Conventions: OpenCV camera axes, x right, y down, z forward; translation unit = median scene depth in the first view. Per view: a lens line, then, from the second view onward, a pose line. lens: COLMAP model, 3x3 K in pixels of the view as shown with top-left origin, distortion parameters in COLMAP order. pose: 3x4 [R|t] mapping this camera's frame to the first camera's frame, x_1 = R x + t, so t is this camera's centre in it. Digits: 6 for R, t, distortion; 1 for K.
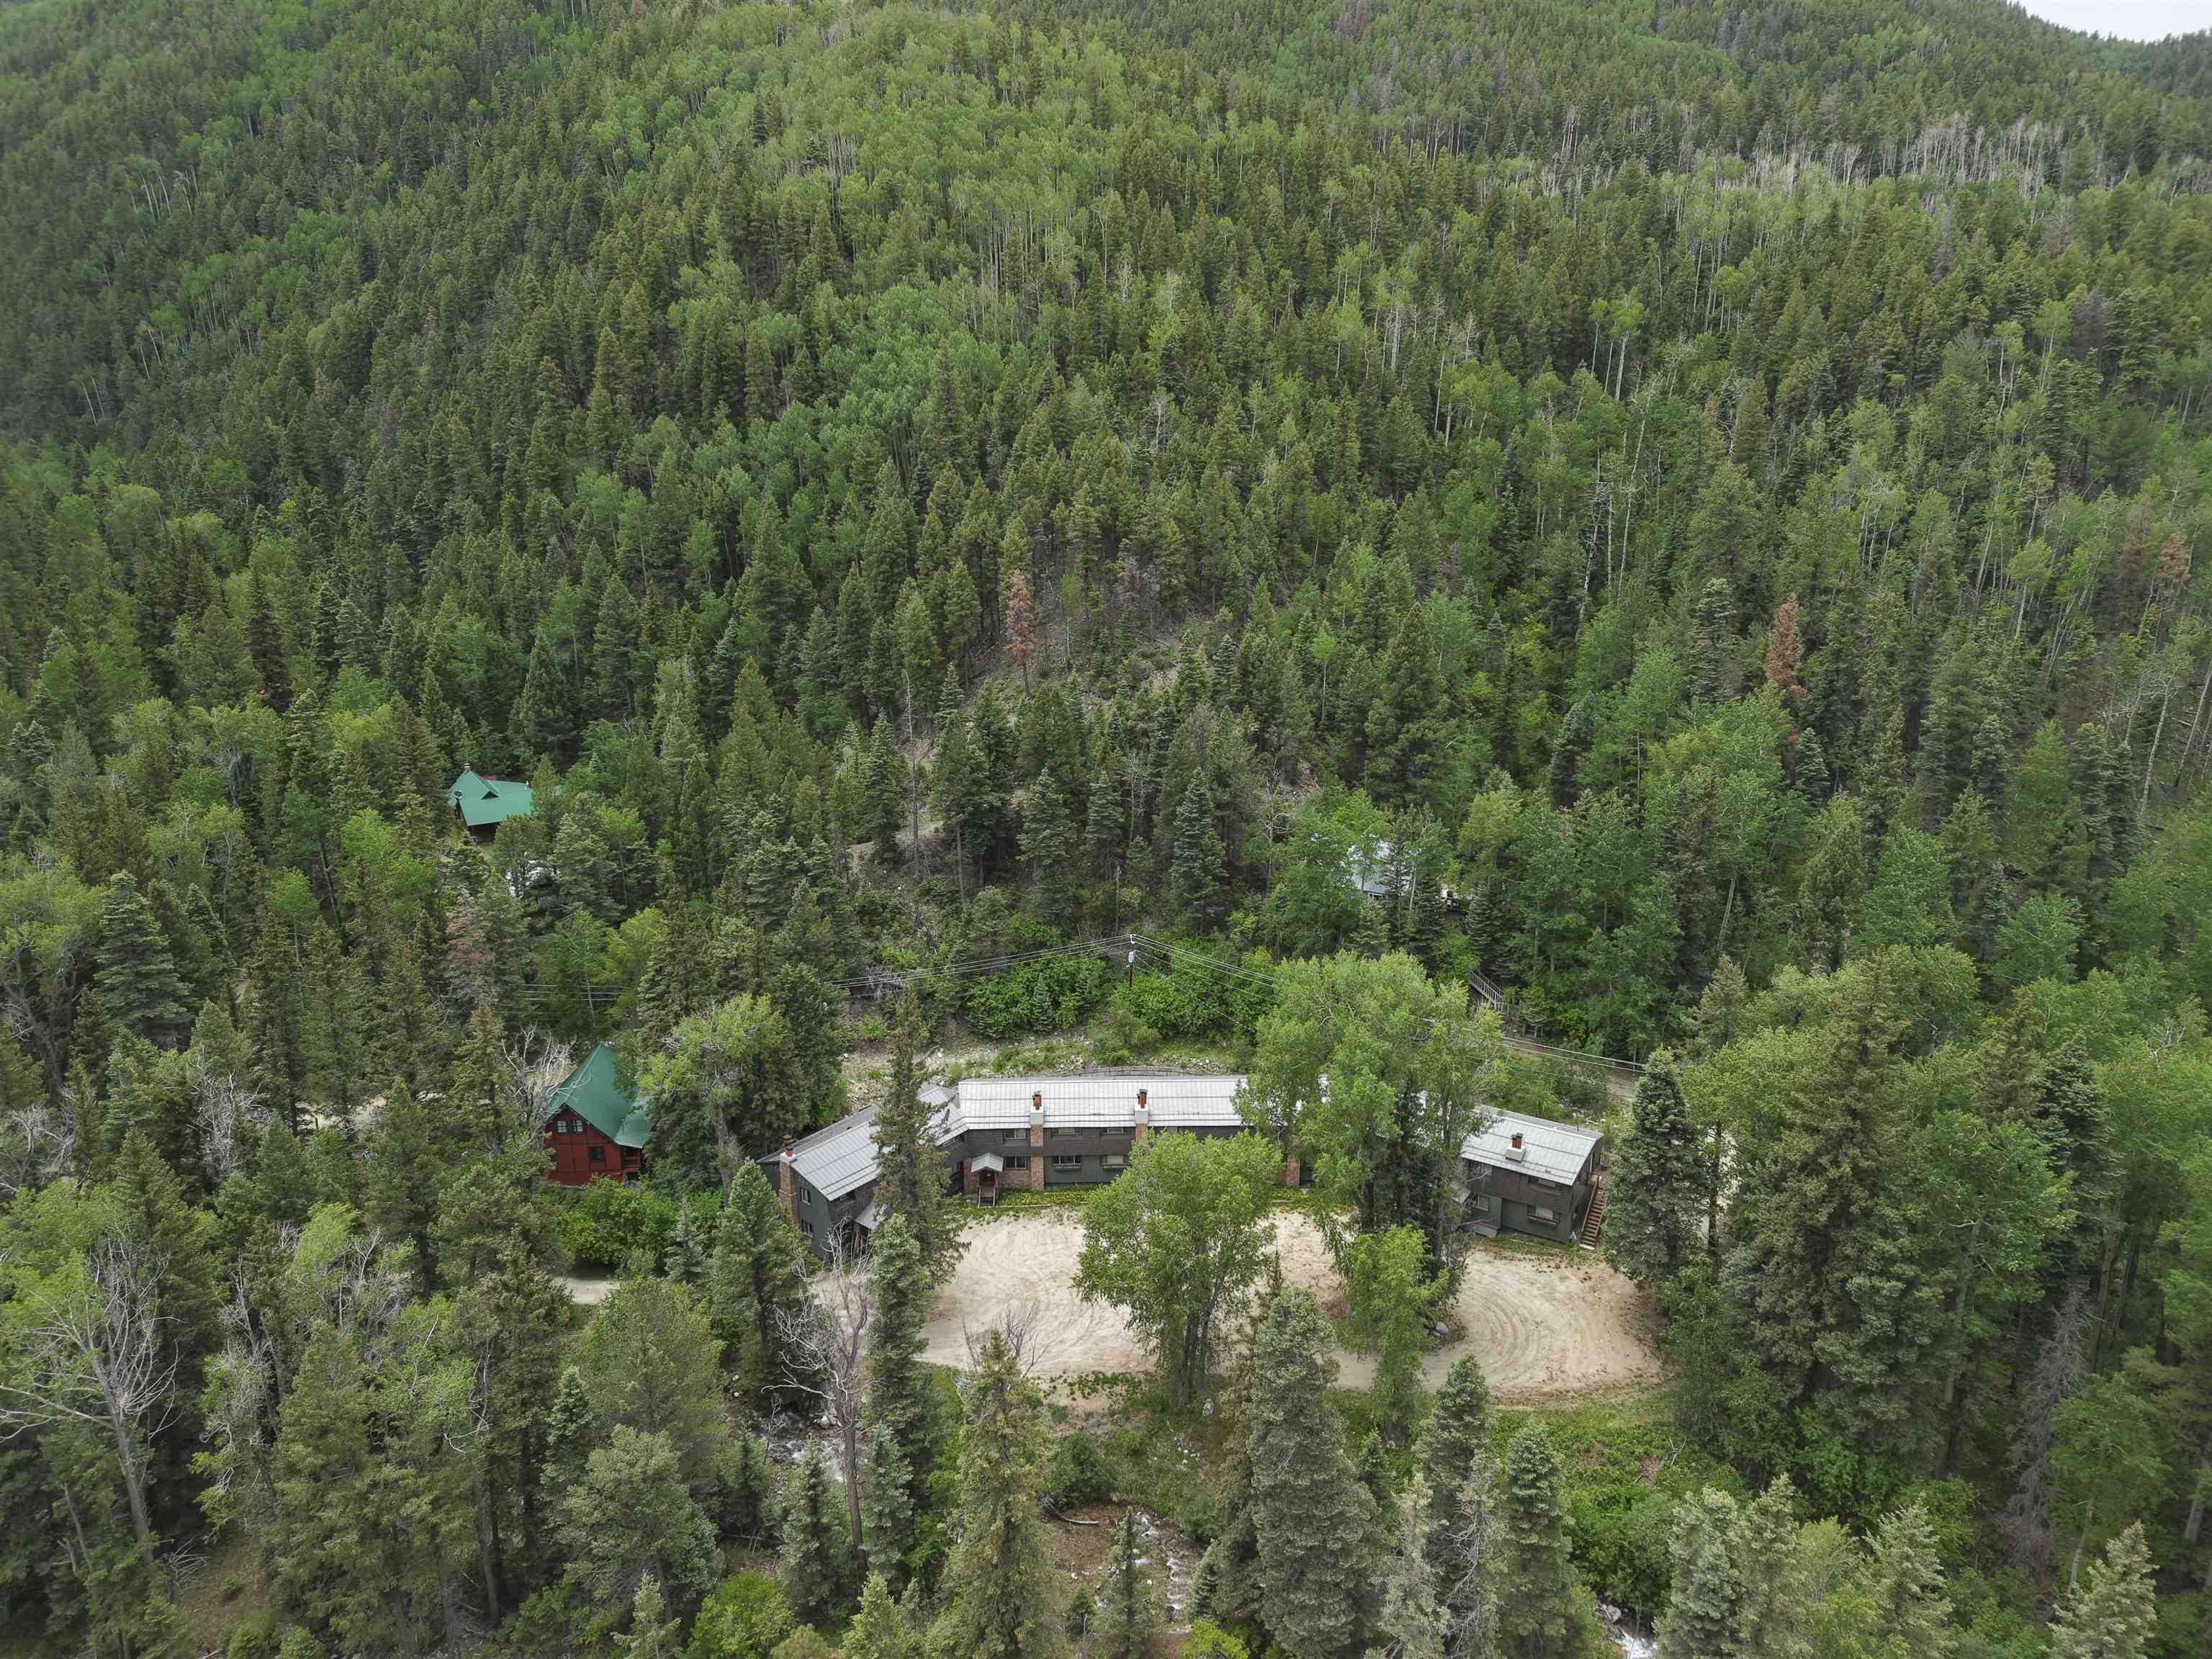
lens RADIAL K [[1477.8, 0, 1106.0], [0, 1477.8, 829.5], [0, 0, 1]] dist [0.002944, -0.005438]
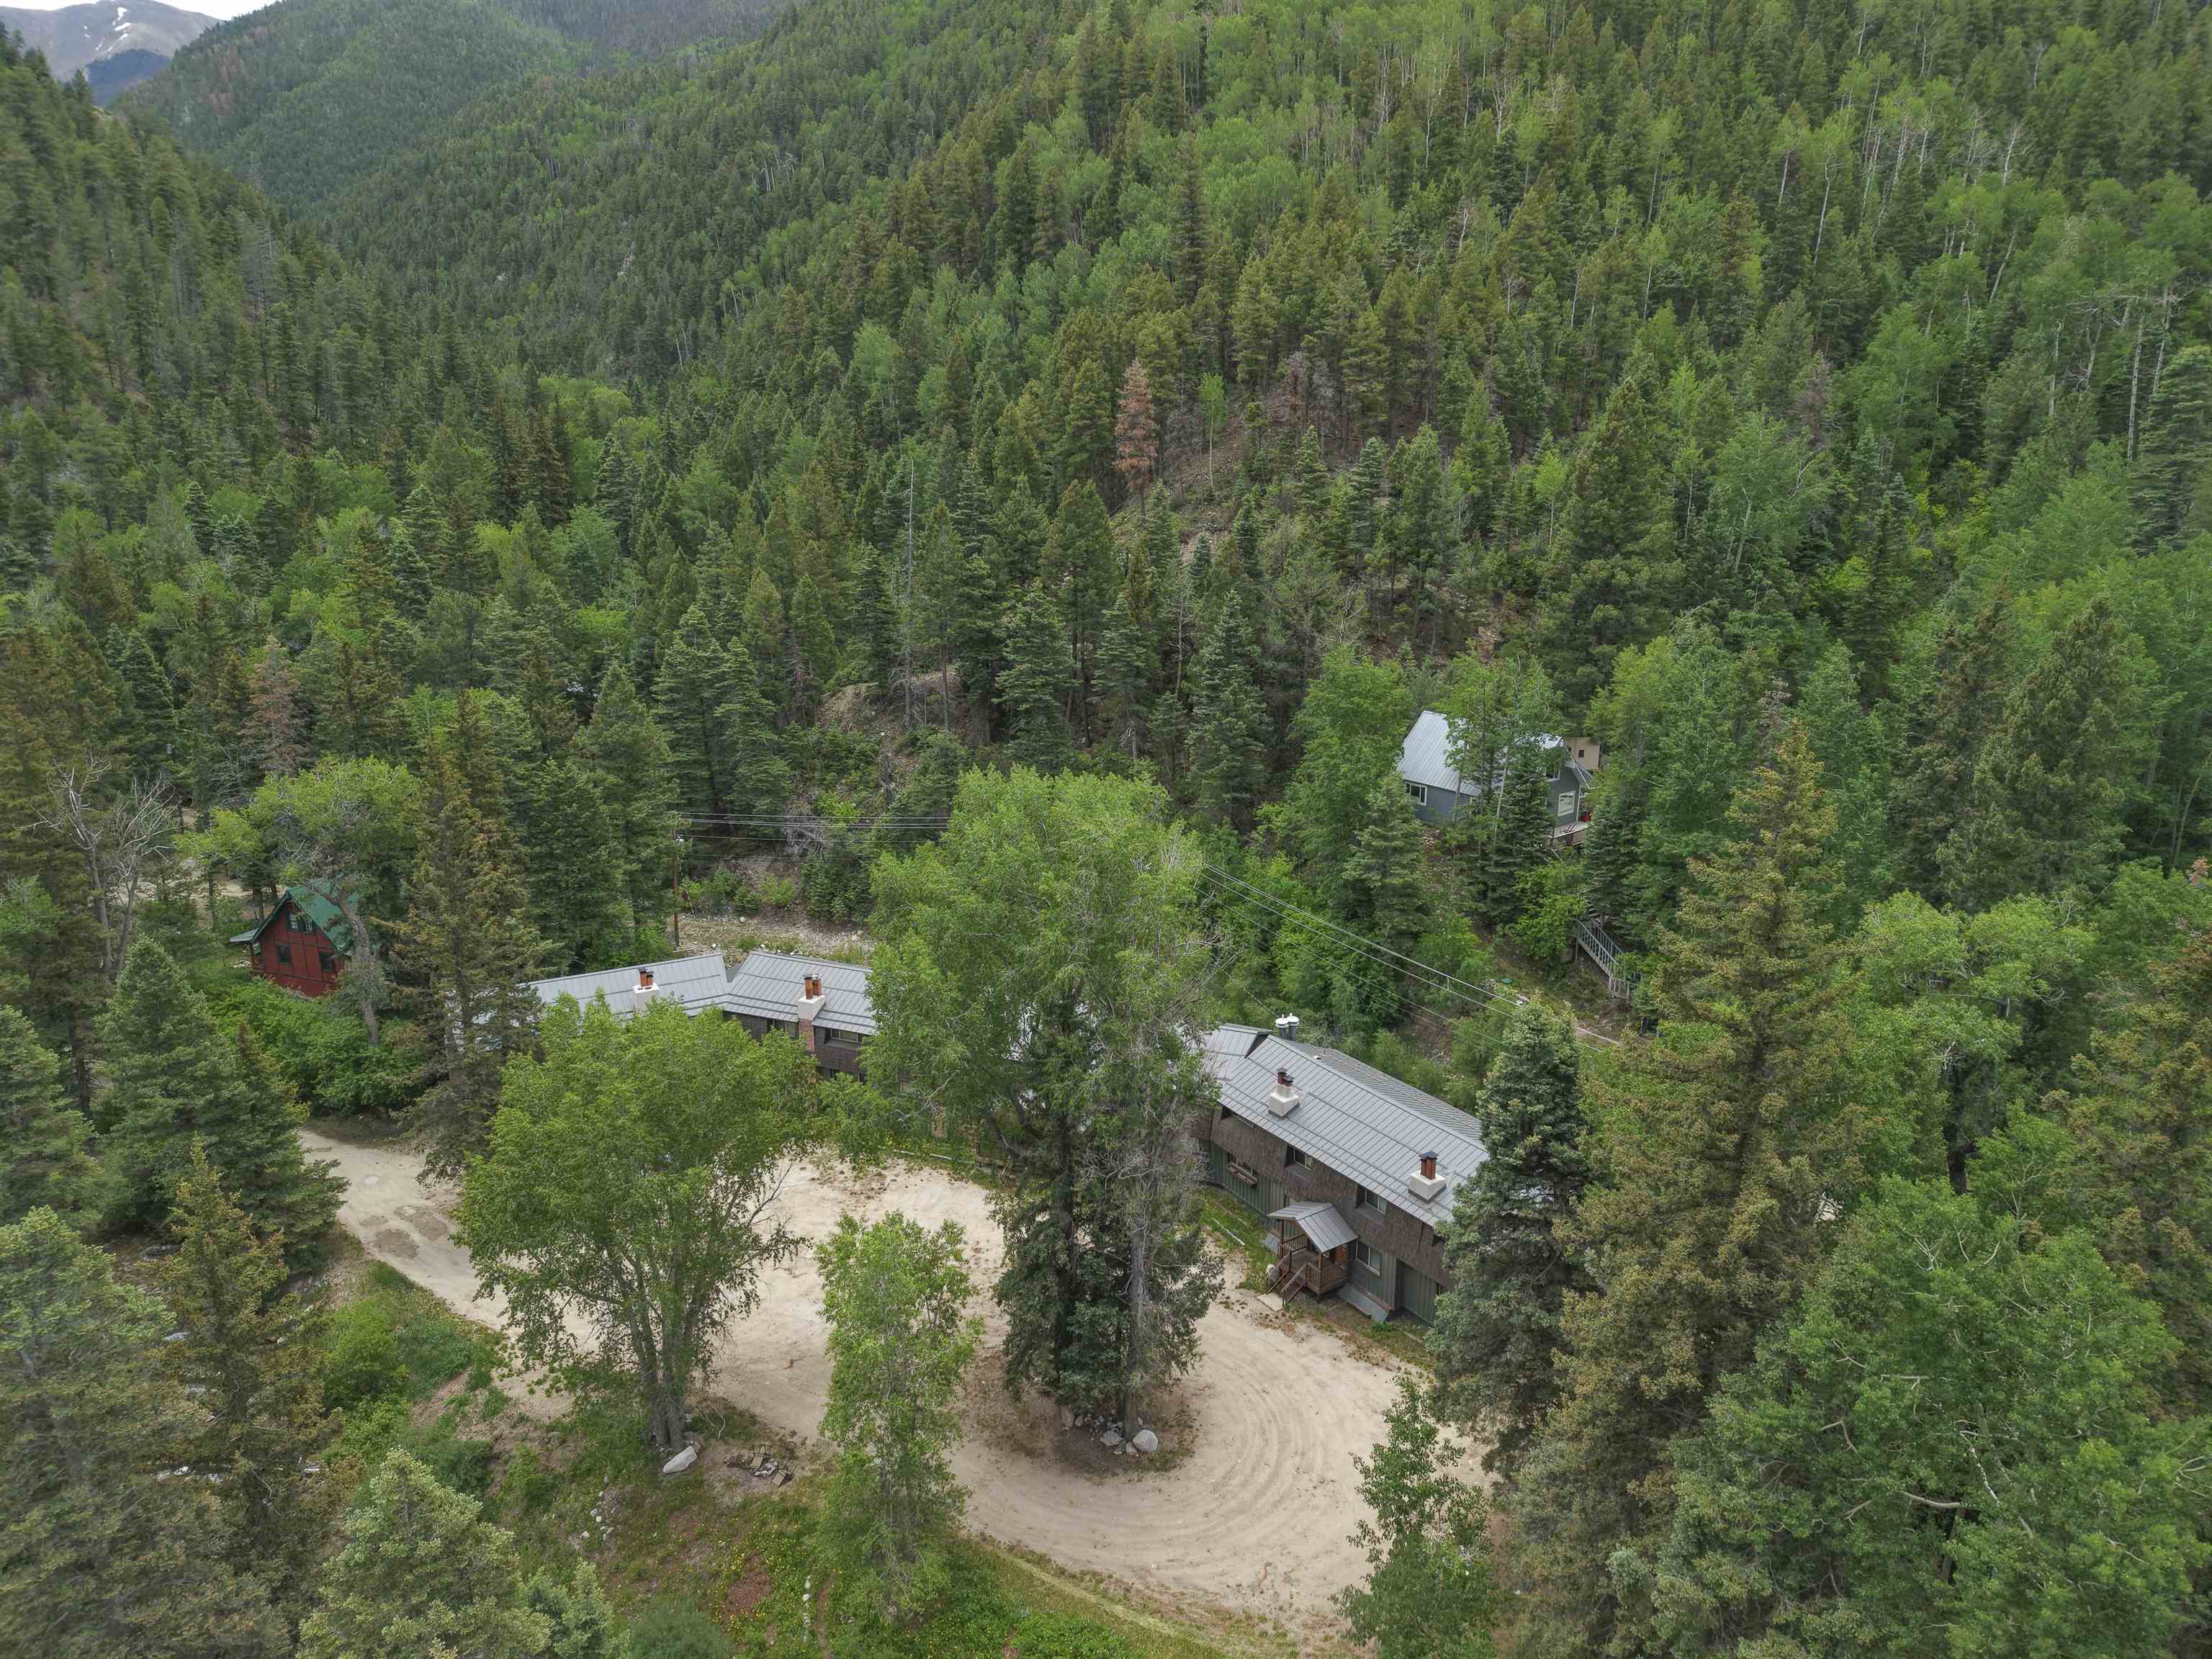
lens RADIAL K [[1477.8, 0, 1106.0], [0, 1477.8, 829.5], [0, 0, 1]] dist [0.002944, -0.005438]
pose [[0.918008, 0.111274, -0.380629, 0.253748], [-0.114800, 0.993297, 0.013504, 0.060640], [0.379580, 0.031299, 0.924629, 0.288474]]
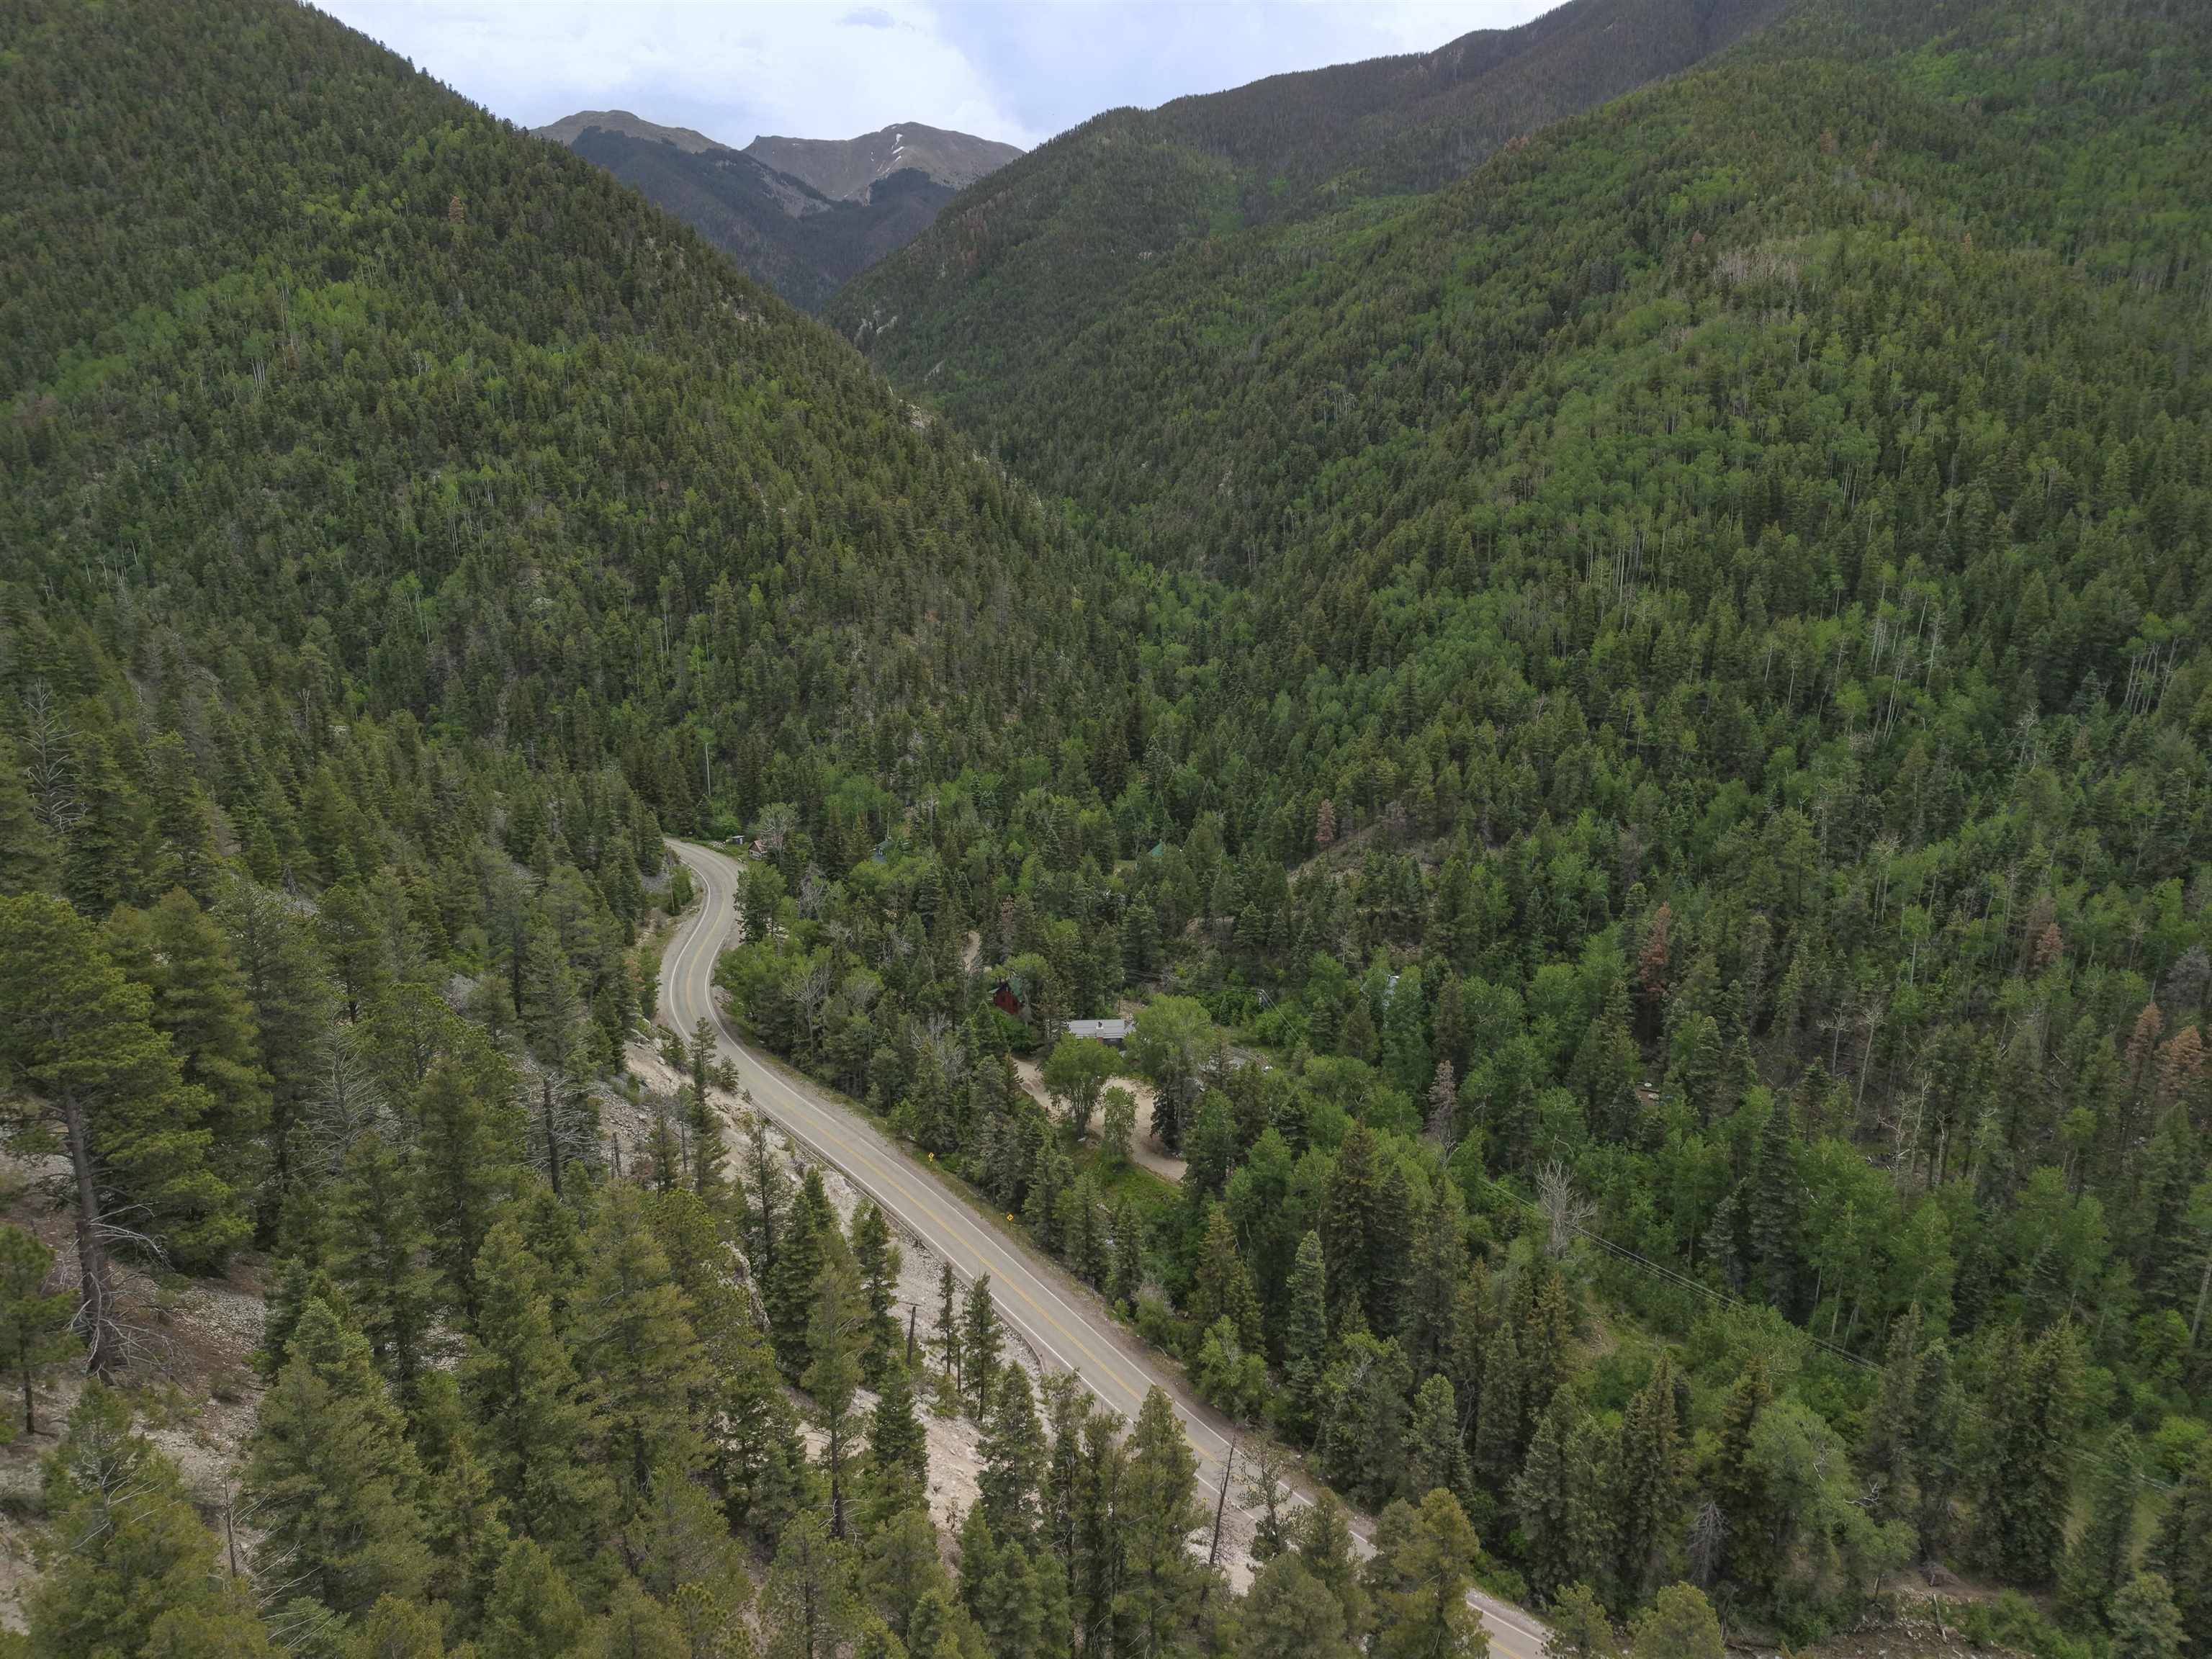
lens RADIAL K [[1458.7, 0, 1106.0], [0, 1458.7, 829.5], [0, 0, 1]] dist [0.009592, -0.008567]
pose [[0.685489, 0.189255, -0.703056, 1.129690], [-0.208808, 0.976164, 0.059182, -0.203382], [0.697499, 0.106235, 0.708667, -0.574997]]
